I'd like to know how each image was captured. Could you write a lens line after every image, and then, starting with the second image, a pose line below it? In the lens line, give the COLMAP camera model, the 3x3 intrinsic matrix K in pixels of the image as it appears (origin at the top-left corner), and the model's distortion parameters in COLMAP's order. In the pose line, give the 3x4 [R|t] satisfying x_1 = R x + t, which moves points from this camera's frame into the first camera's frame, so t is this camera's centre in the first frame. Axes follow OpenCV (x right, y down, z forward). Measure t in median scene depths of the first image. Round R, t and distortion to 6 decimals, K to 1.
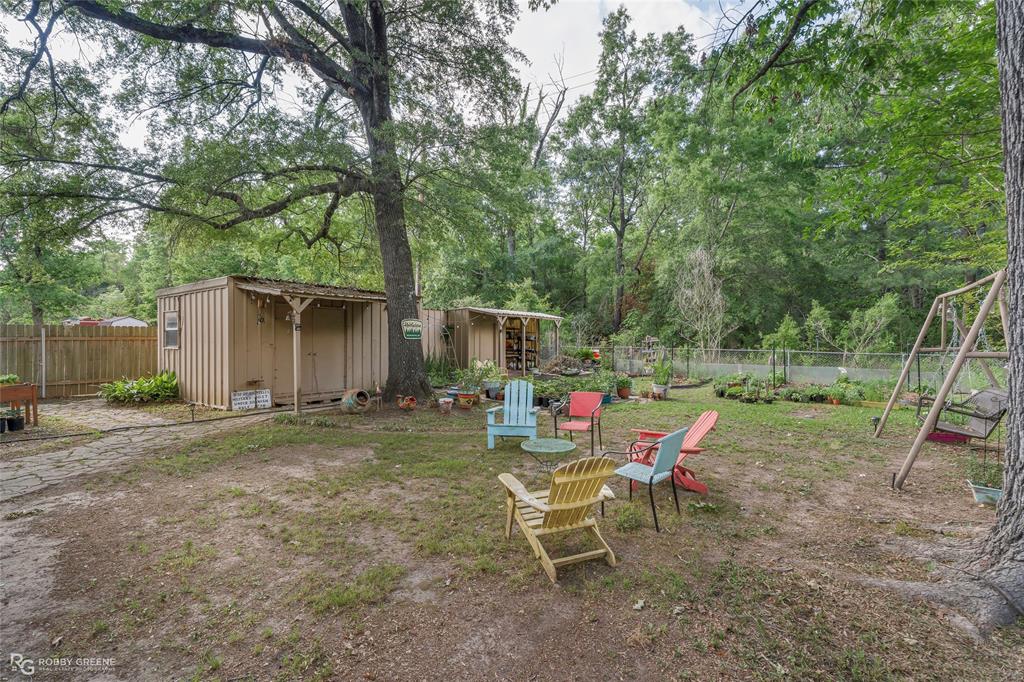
lens RADIAL K [[467.9, 0, 510.5], [0, 467.9, 340.2], [0, 0, 1]] dist [-0.001788, 0.000985]
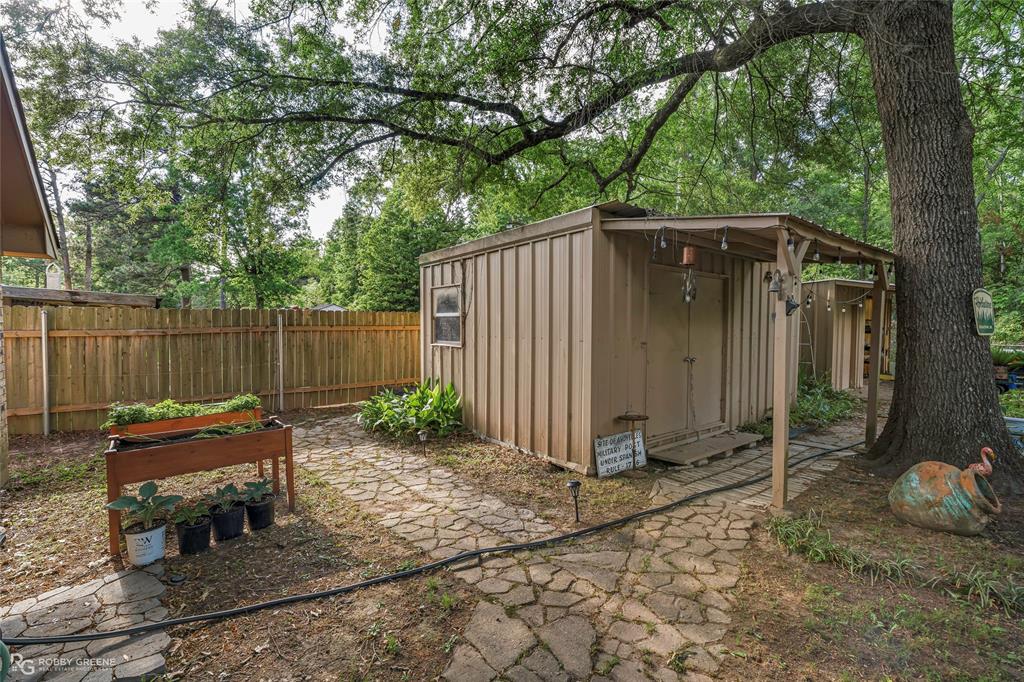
lens RADIAL K [[467.9, 0, 505.8], [0, 467.9, 339.1], [0, 0, 1]] dist [-0.001788, 0.000985]
pose [[0.954576, 0.010835, -0.297771, -0.446076], [-0.003213, 0.999655, 0.026073, -0.007004], [0.297951, -0.023932, 0.954281, 0.409719]]
